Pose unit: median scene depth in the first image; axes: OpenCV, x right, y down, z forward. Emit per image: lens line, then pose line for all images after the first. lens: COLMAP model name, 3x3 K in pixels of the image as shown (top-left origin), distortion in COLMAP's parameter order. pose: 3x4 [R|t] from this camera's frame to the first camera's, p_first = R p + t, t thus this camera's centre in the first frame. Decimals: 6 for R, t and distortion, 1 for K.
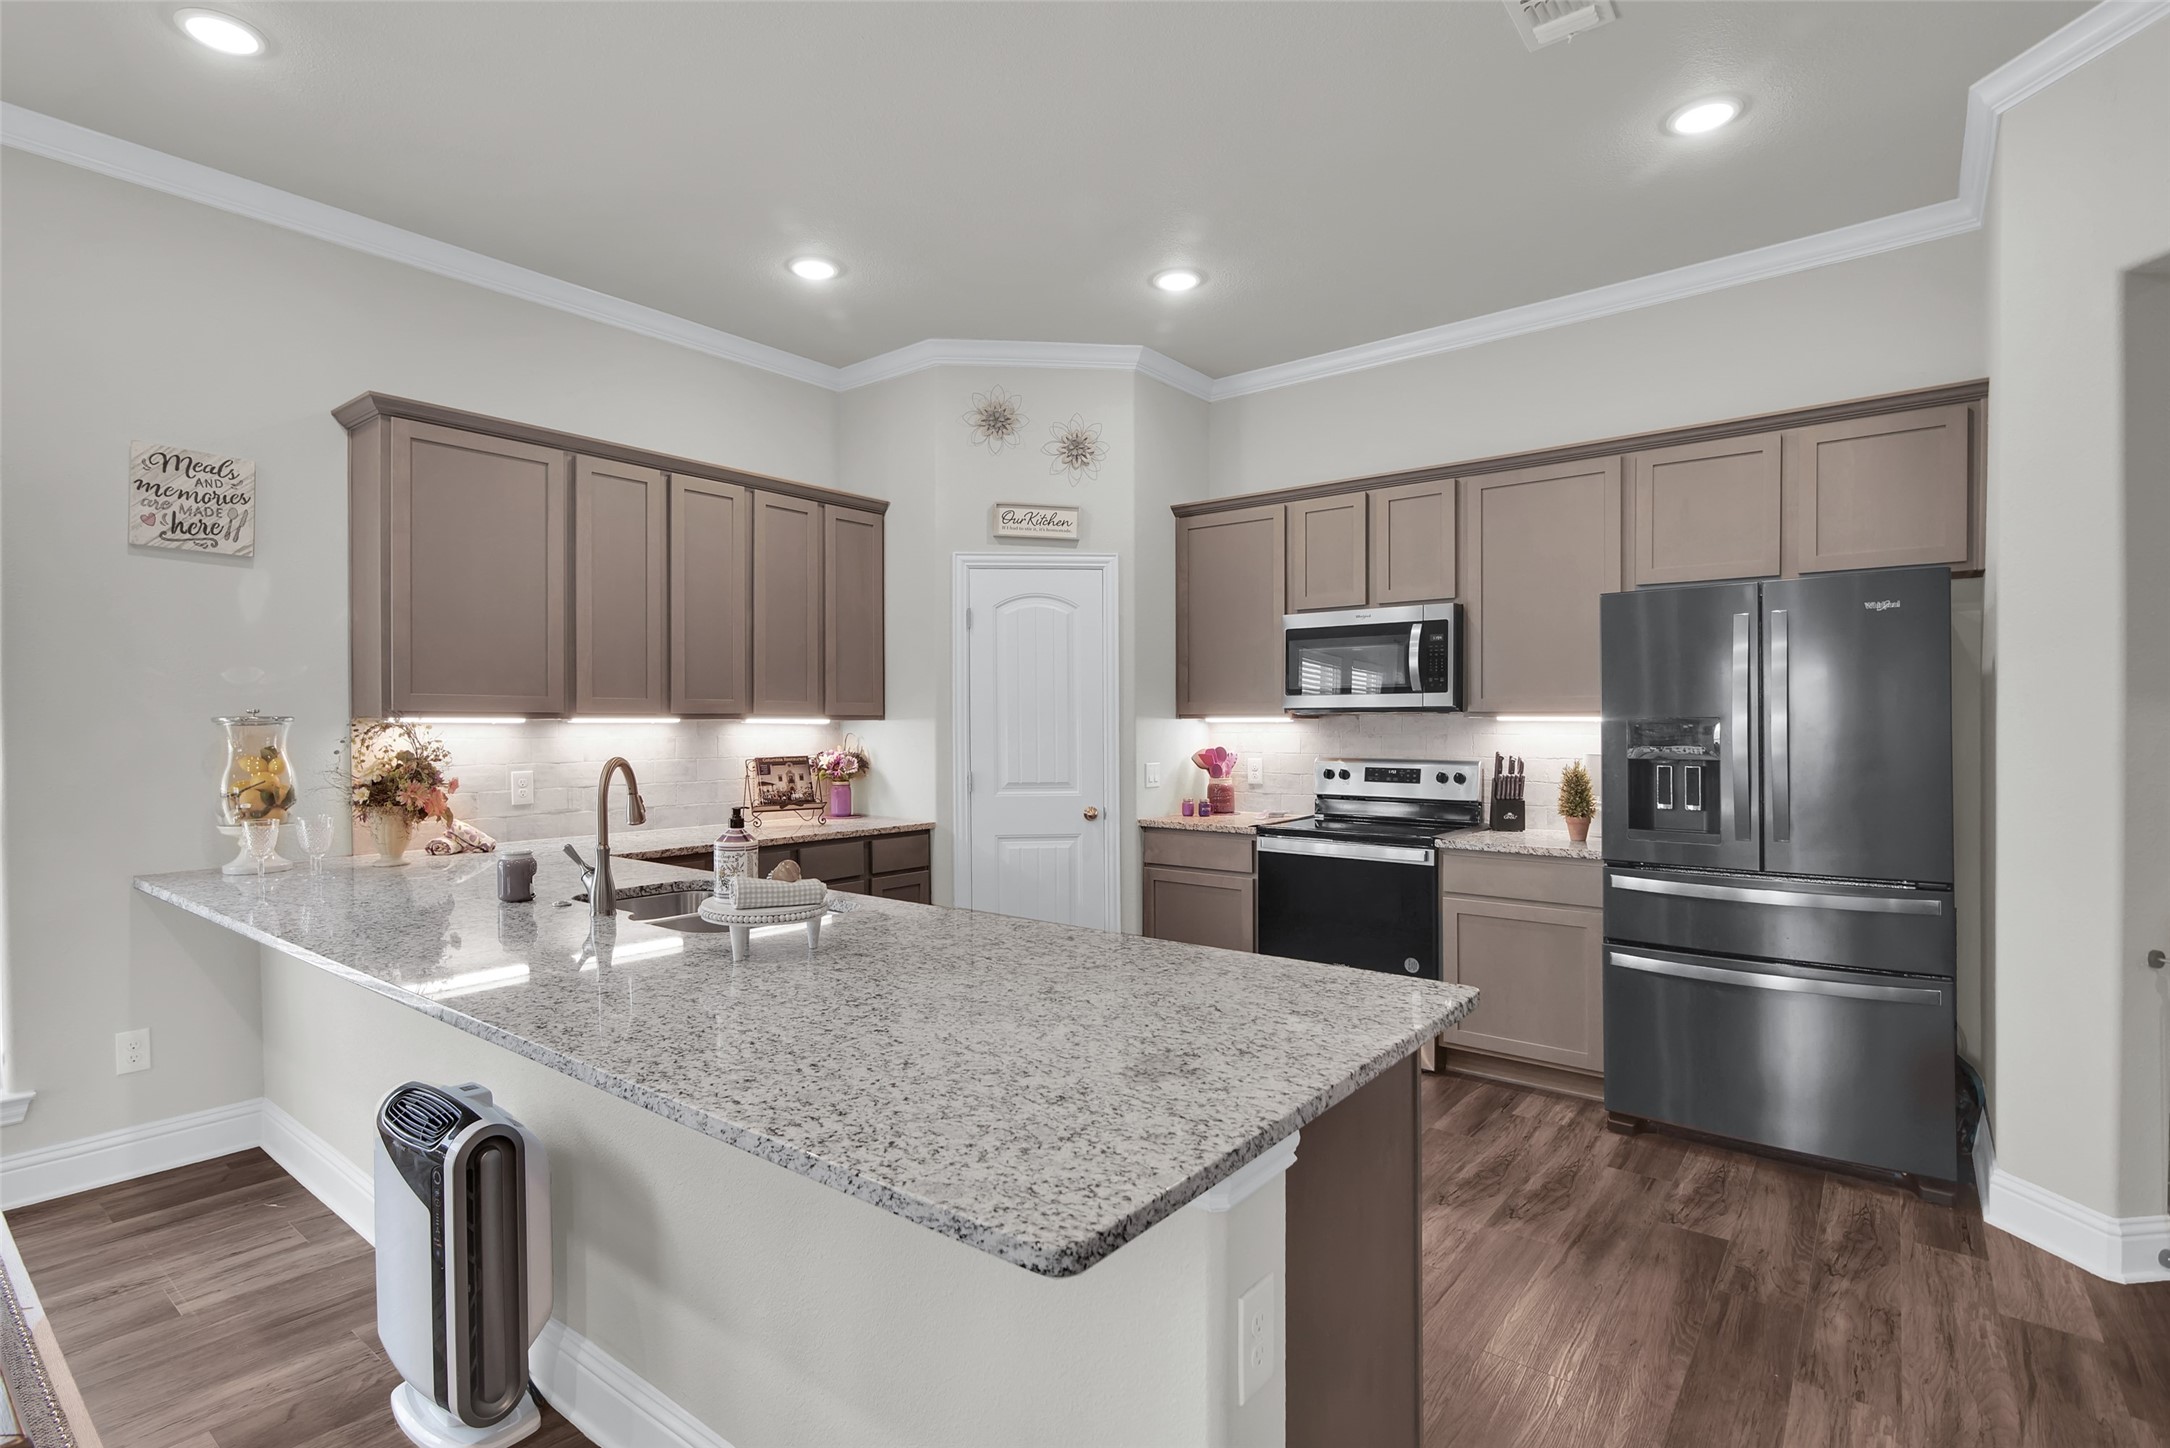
lens RADIAL K [[1035.7, 0, 1087.2], [0, 1035.7, 727.9], [0, 0, 1]] dist [-0.016011, -0.002709]
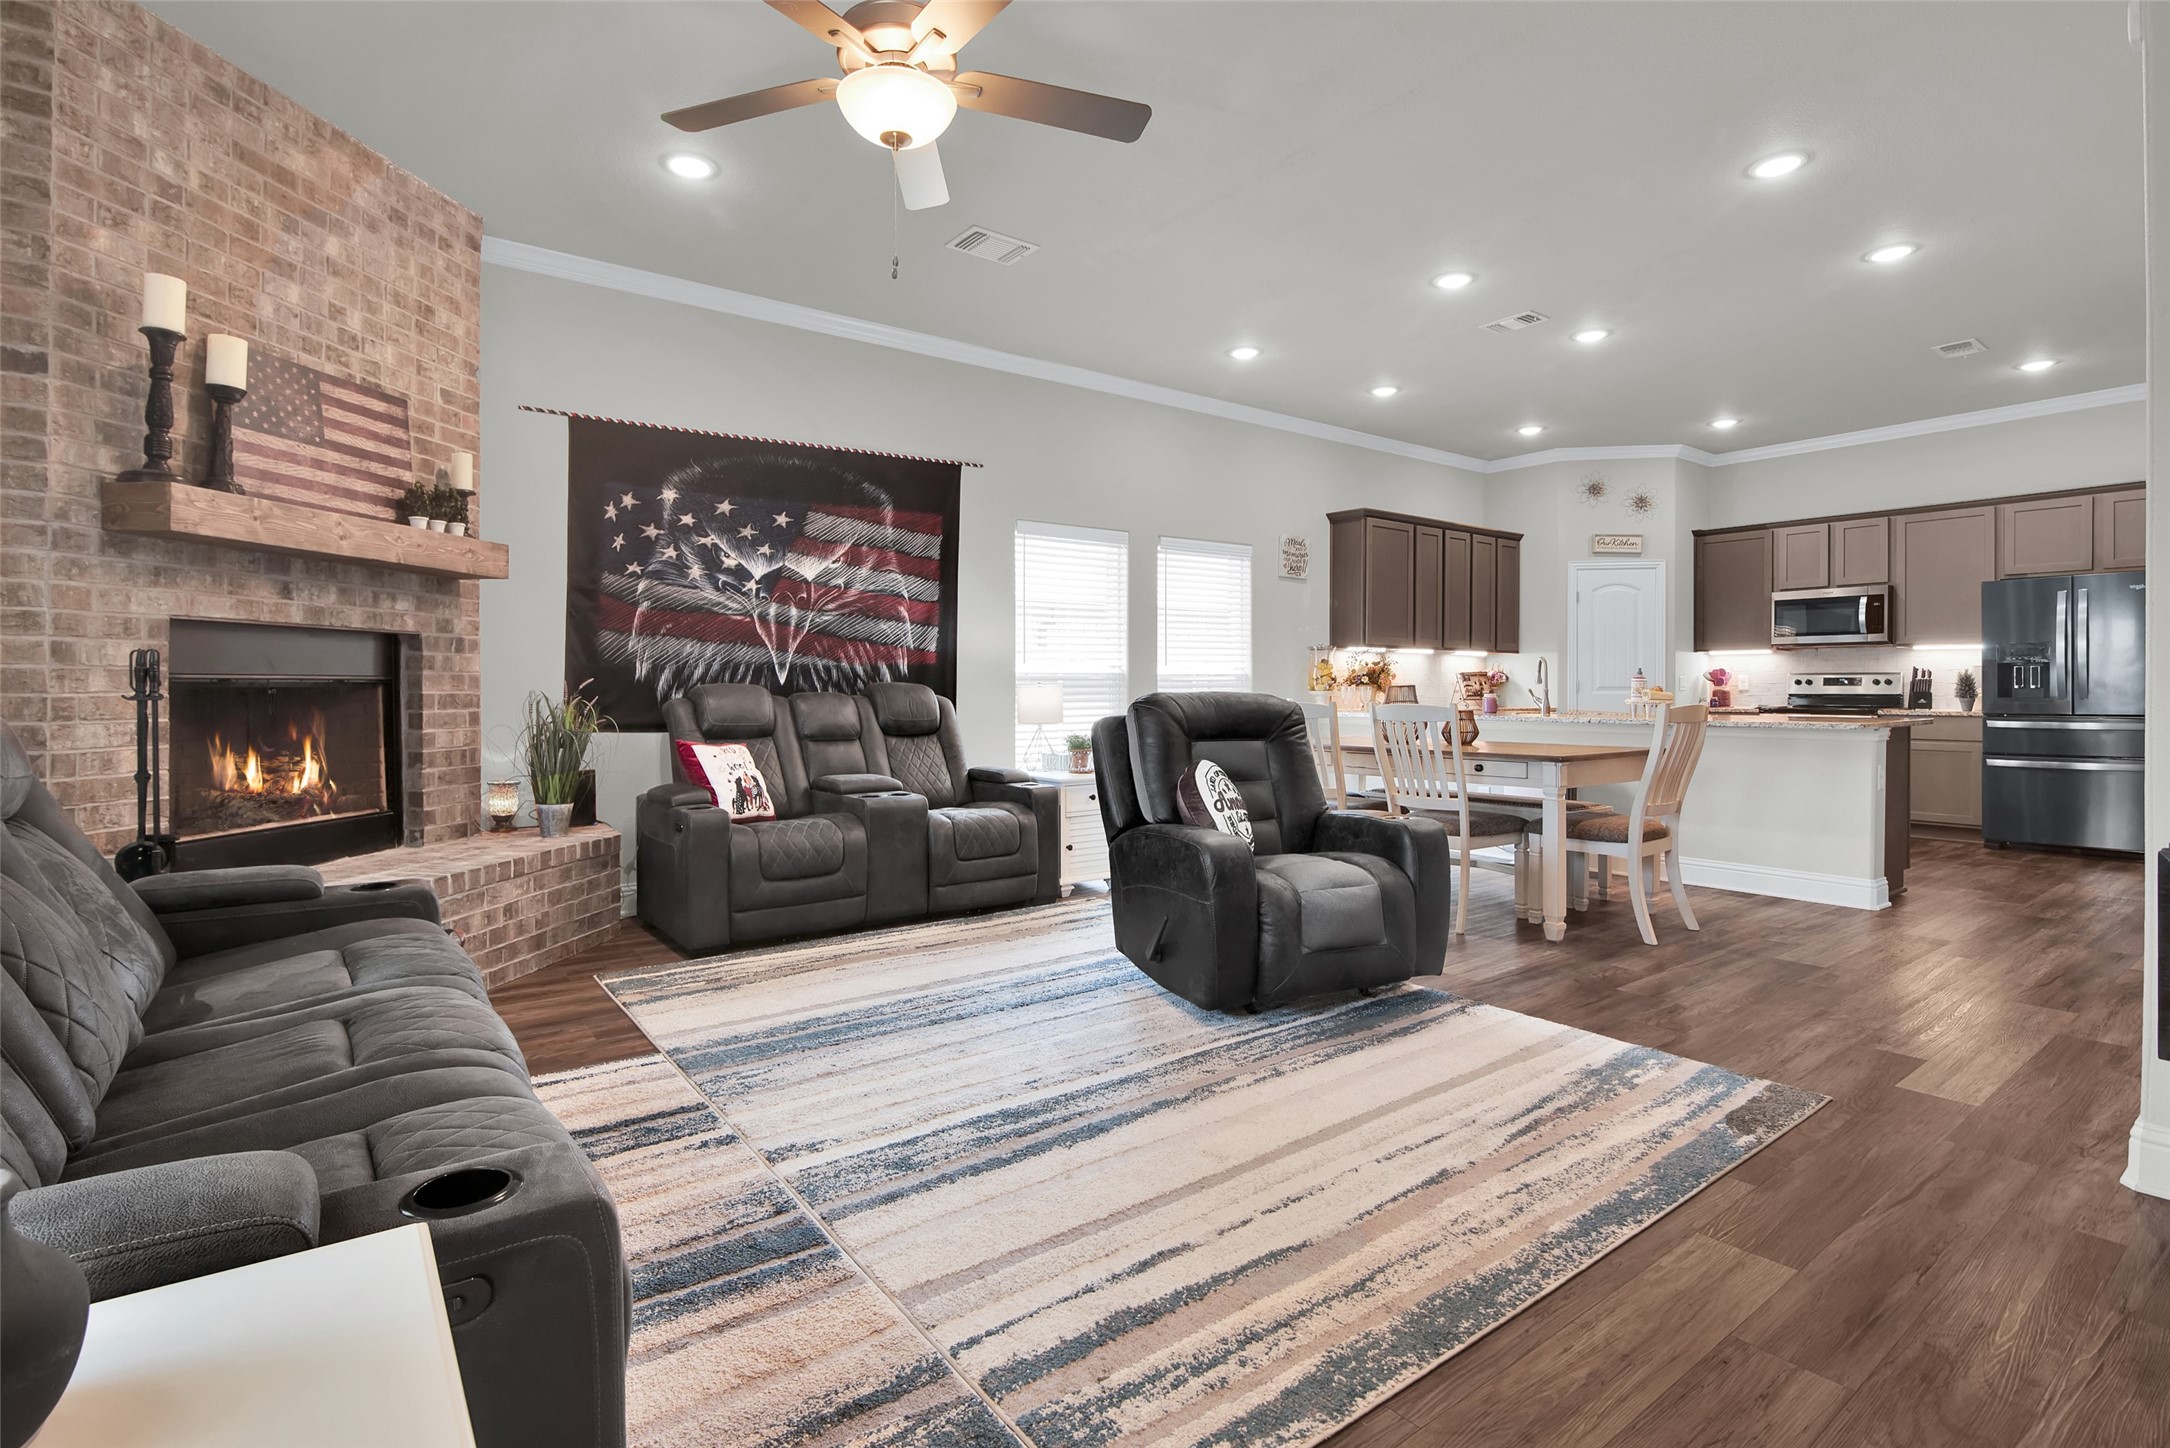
lens RADIAL K [[1029.7, 0, 1047.6], [0, 1029.7, 693.8], [0, 0, 1]] dist [-0.027307, 0.001413]
pose [[0.959124, 0.003565, -0.282965, -0.527051], [-0.004243, 0.999989, -0.001784, 0.076864], [0.282956, 0.002912, 0.959128, -1.062863]]
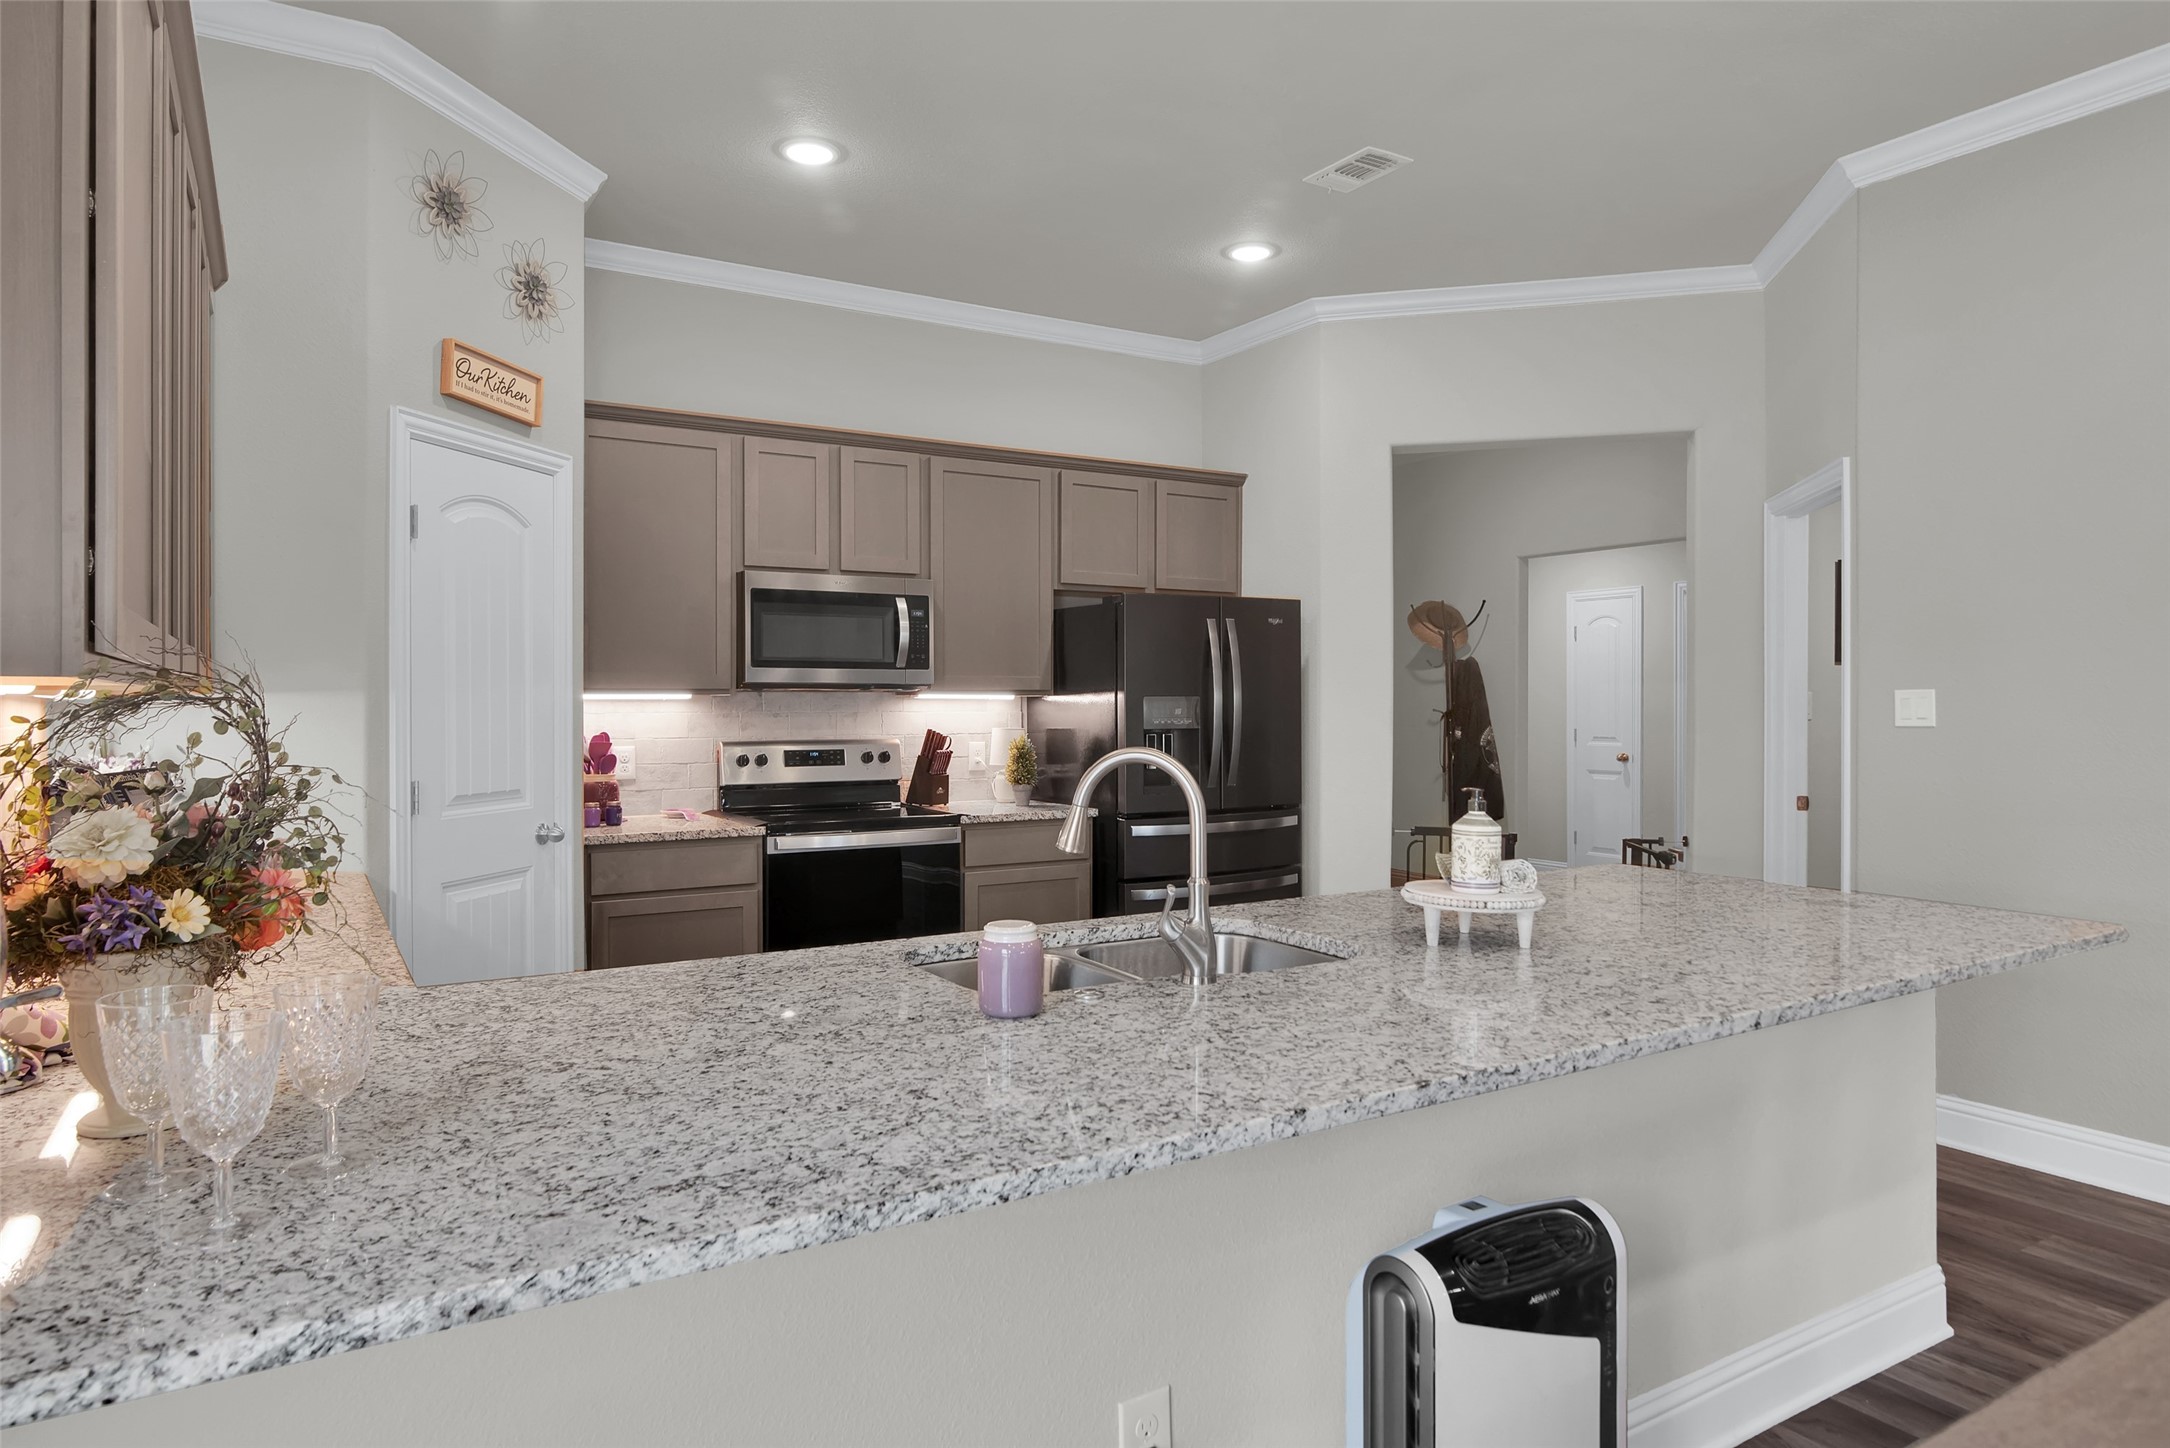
lens RADIAL K [[1297.2, 0, 1075.7], [0, 1297.2, 710.8], [0, 0, 1]] dist [-0.008395, -0.002194]
pose [[0.333535, -0.004783, 0.942725, -0.715990], [0.009324, 0.999955, 0.001775, 0.004518], [-0.942692, 0.008198, 0.333565, 0.413312]]
